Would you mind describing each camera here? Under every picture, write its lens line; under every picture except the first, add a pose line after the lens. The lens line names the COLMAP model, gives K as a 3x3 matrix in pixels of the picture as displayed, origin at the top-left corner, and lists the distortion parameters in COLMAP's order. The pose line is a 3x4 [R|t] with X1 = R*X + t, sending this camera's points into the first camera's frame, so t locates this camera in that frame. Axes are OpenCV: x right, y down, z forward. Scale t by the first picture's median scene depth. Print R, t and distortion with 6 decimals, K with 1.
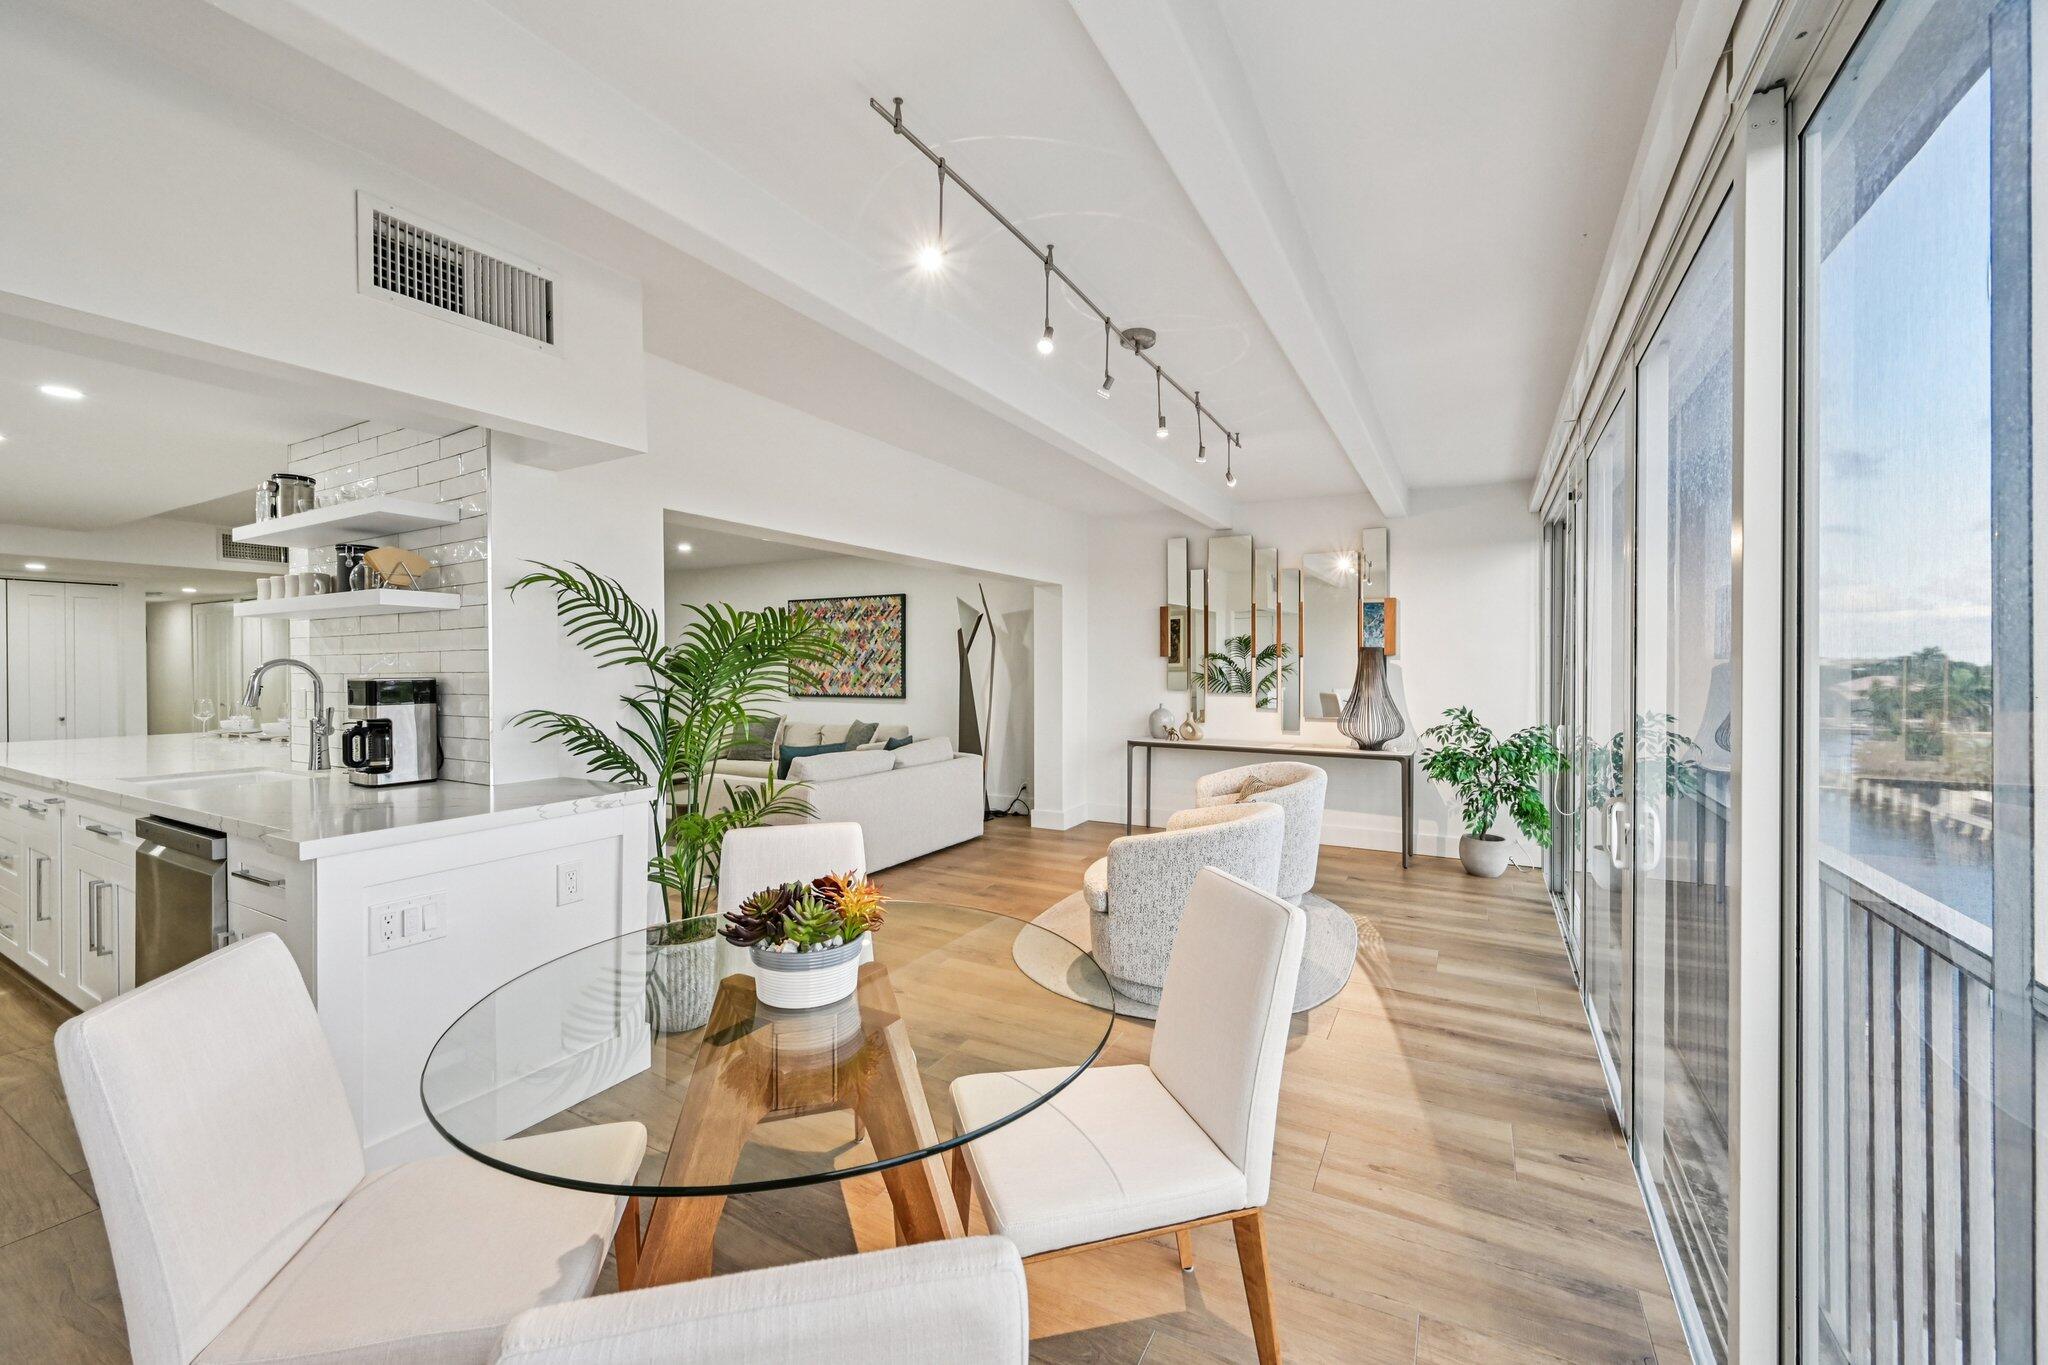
lens RADIAL K [[817.2, 0, 1035.4], [0, 817.2, 671.8], [0, 0, 1]] dist [-0.000605, -0.000382]
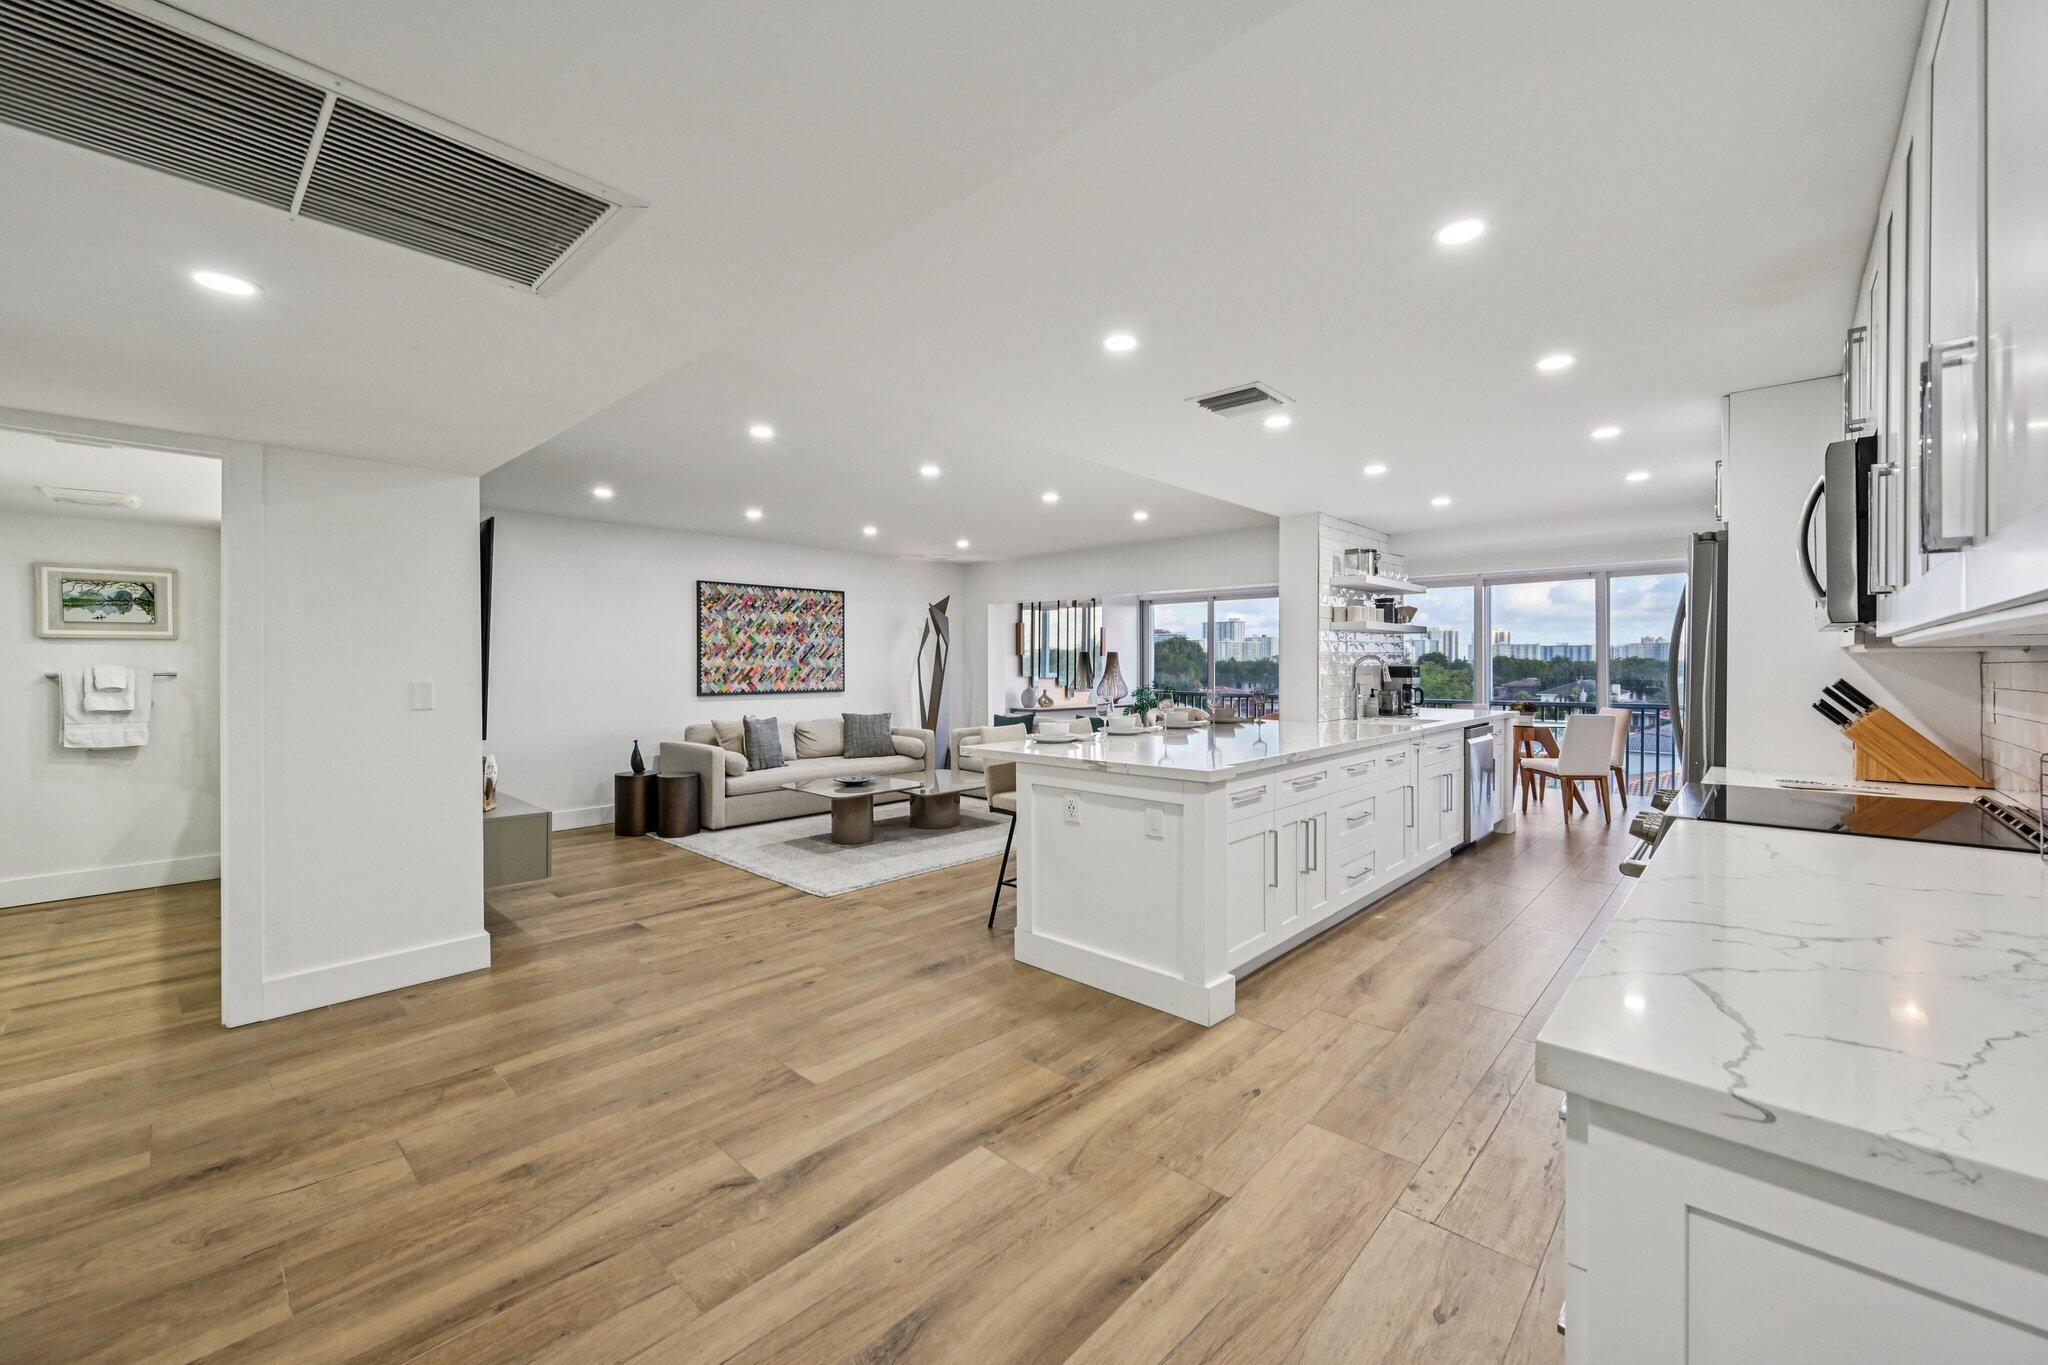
lens RADIAL K [[806.5, 0, 1026.0], [0, 806.5, 676.3], [0, 0, 1]] dist [0.000097, 0.000107]
pose [[0.237970, -0.013549, 0.971178, -1.103848], [0.004973, 0.999907, 0.012732, 0.001205], [-0.971260, 0.001799, 0.238015, 0.523299]]
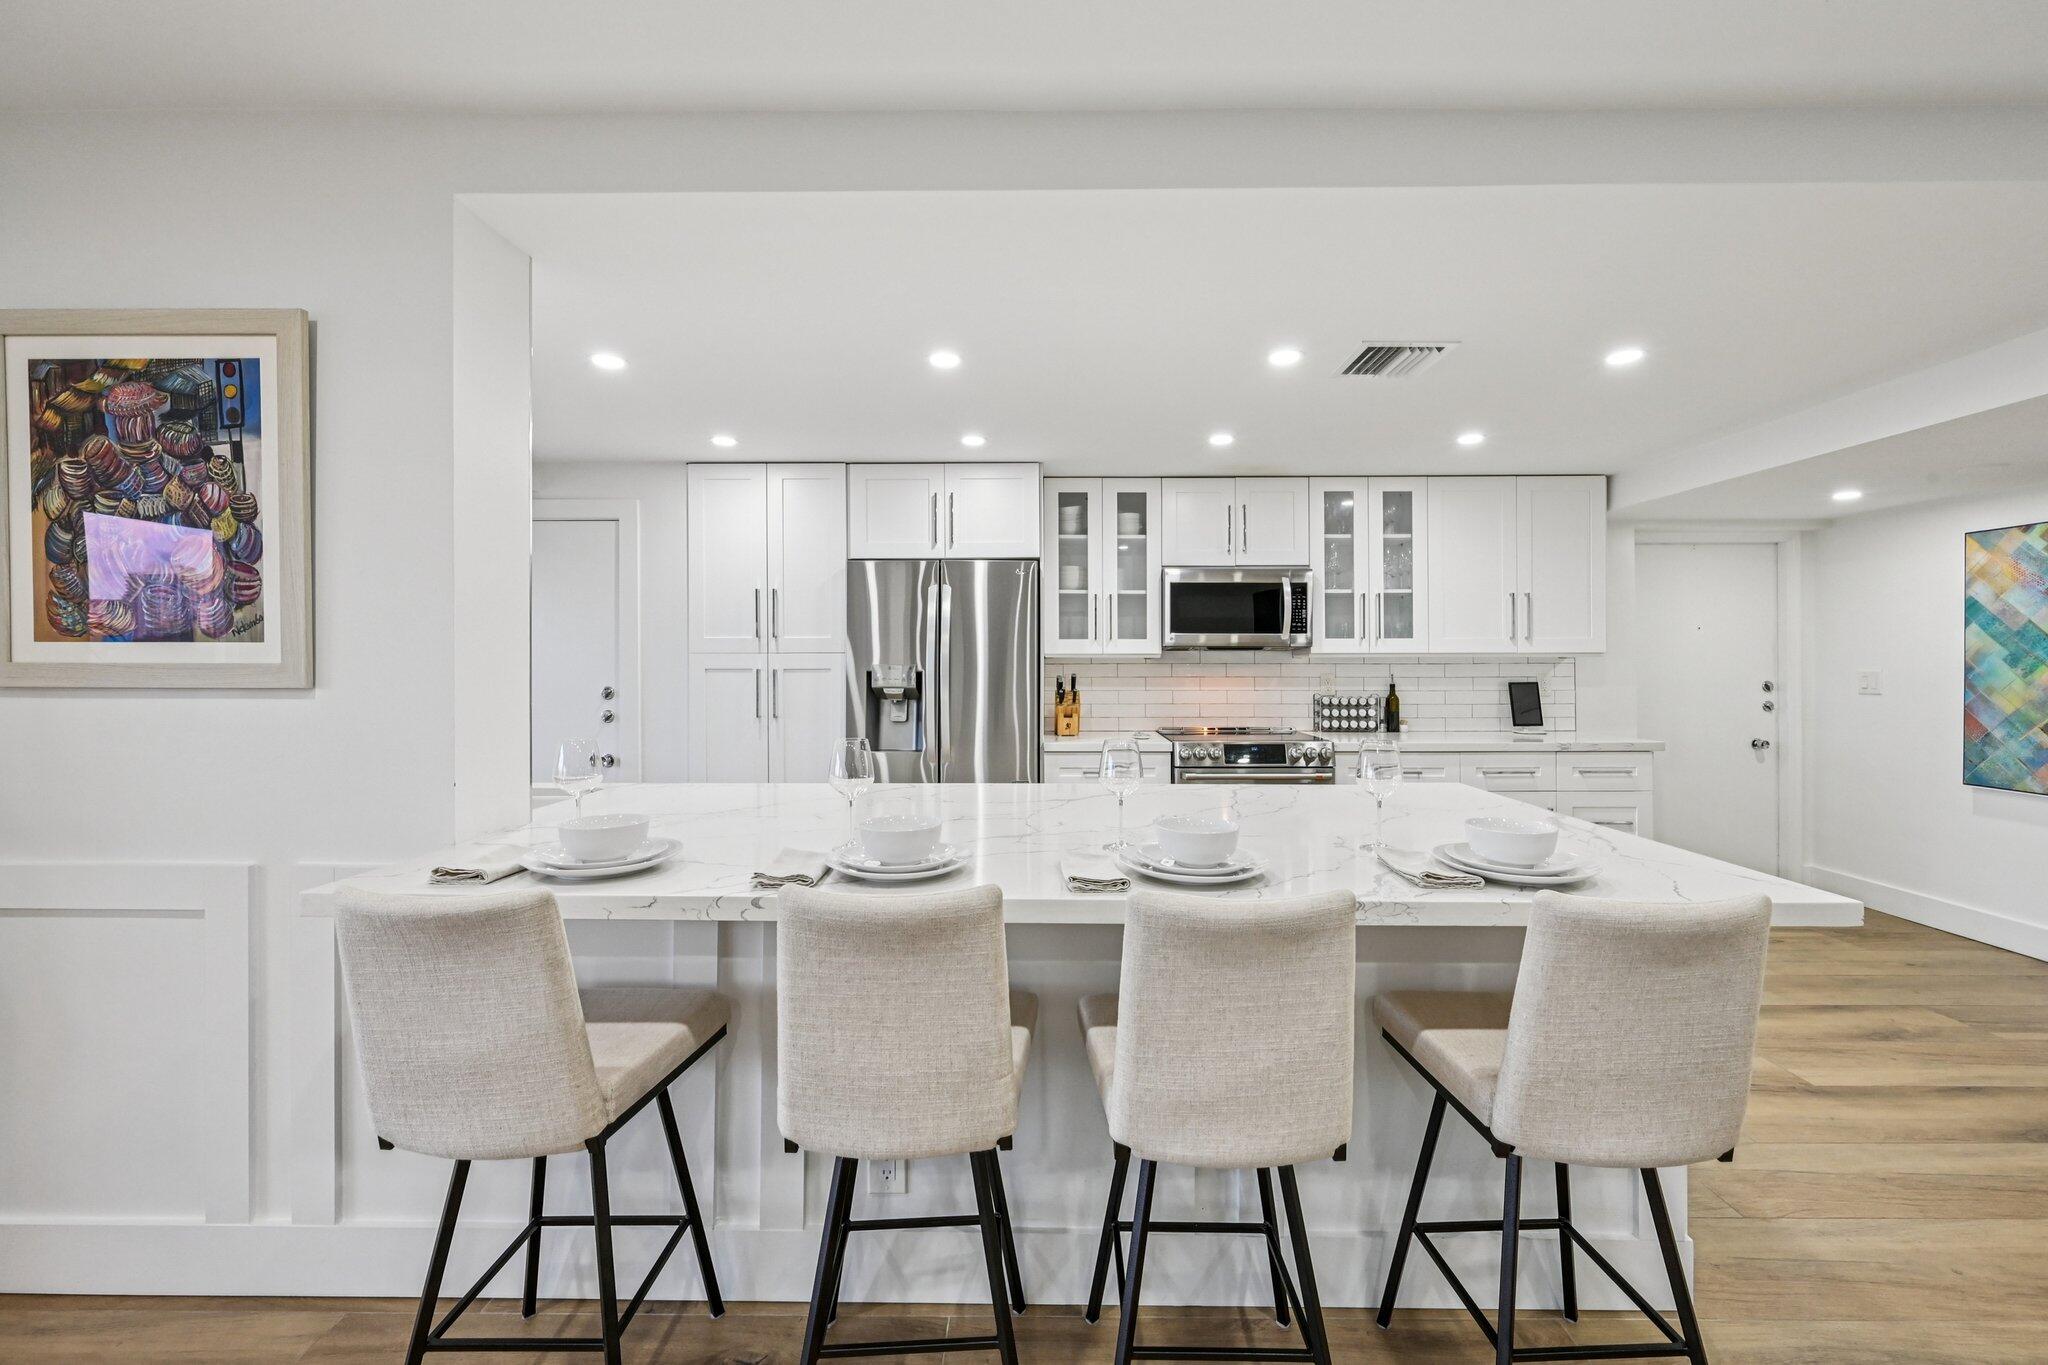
lens RADIAL K [[818.3, 0, 1041.8], [0, 818.3, 664.9], [0, 0, 1]] dist [-0.000237, -0.000070]
pose [[-0.879574, 0.002362, -0.475756, -0.428754], [-0.000493, 0.999983, 0.005877, -0.000902], [0.475762, 0.005404, -0.879558, 0.739556]]
